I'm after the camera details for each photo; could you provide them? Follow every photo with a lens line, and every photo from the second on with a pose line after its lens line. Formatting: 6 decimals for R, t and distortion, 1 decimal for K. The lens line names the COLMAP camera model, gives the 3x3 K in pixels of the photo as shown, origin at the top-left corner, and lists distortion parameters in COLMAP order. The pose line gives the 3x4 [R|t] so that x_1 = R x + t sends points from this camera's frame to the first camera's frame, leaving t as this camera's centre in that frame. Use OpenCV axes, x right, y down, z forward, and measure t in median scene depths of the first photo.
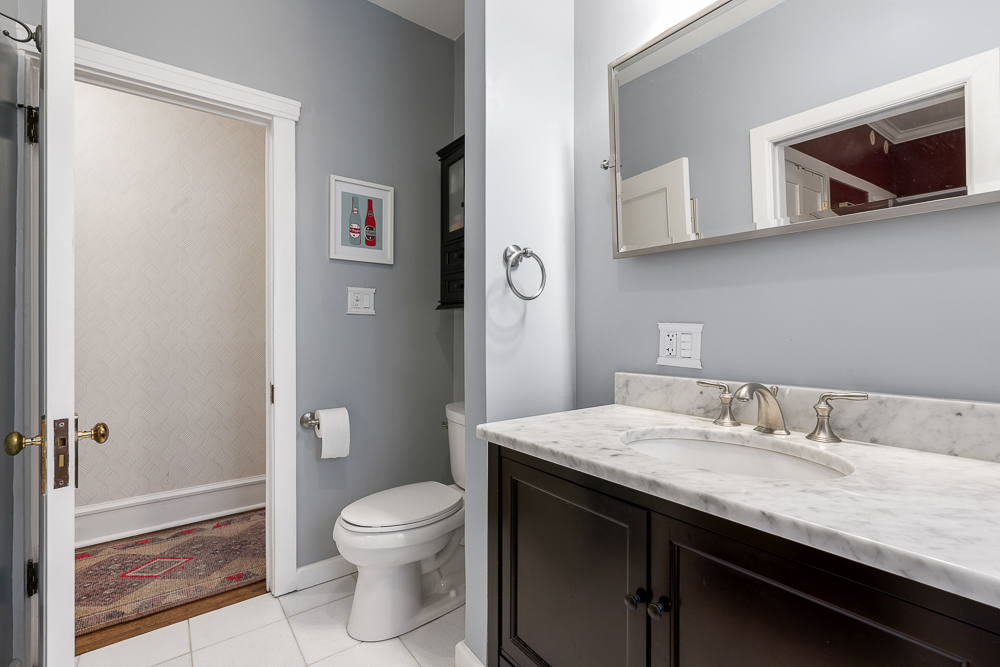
lens RADIAL K [[449.7, 0, 497.4], [0, 449.7, 334.3], [0, 0, 1]] dist [-0.012393, 0.005469]
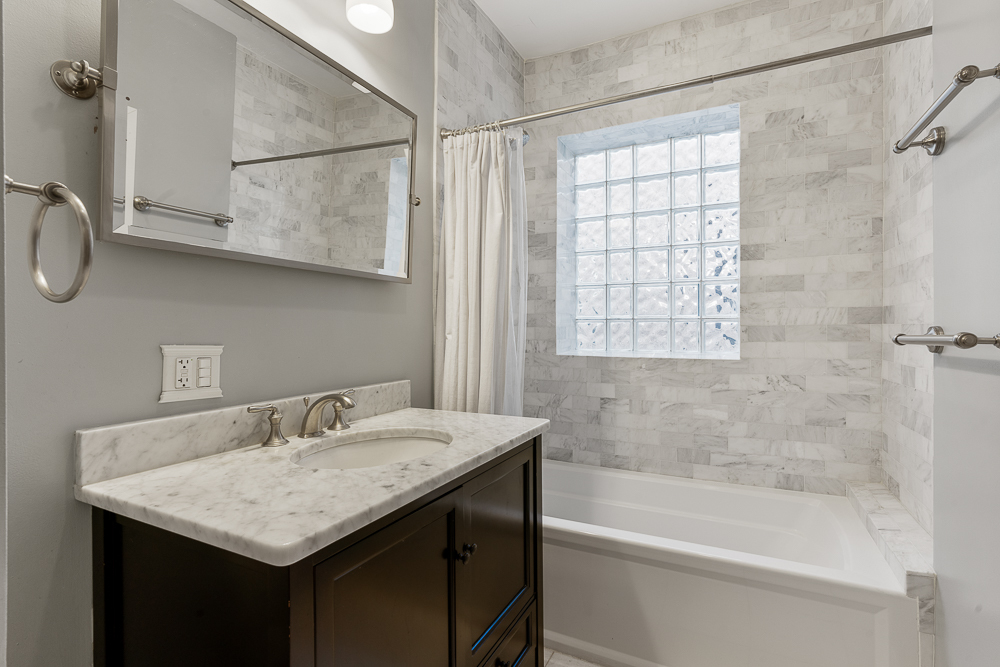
lens RADIAL K [[449.7, 0, 497.4], [0, 449.7, 334.3], [0, 0, 1]] dist [-0.012393, 0.005469]
pose [[-0.405966, -0.003901, 0.913880, -0.558683], [0.016092, 0.999805, 0.011416, -0.046119], [-0.913747, 0.019340, -0.405824, 0.854754]]
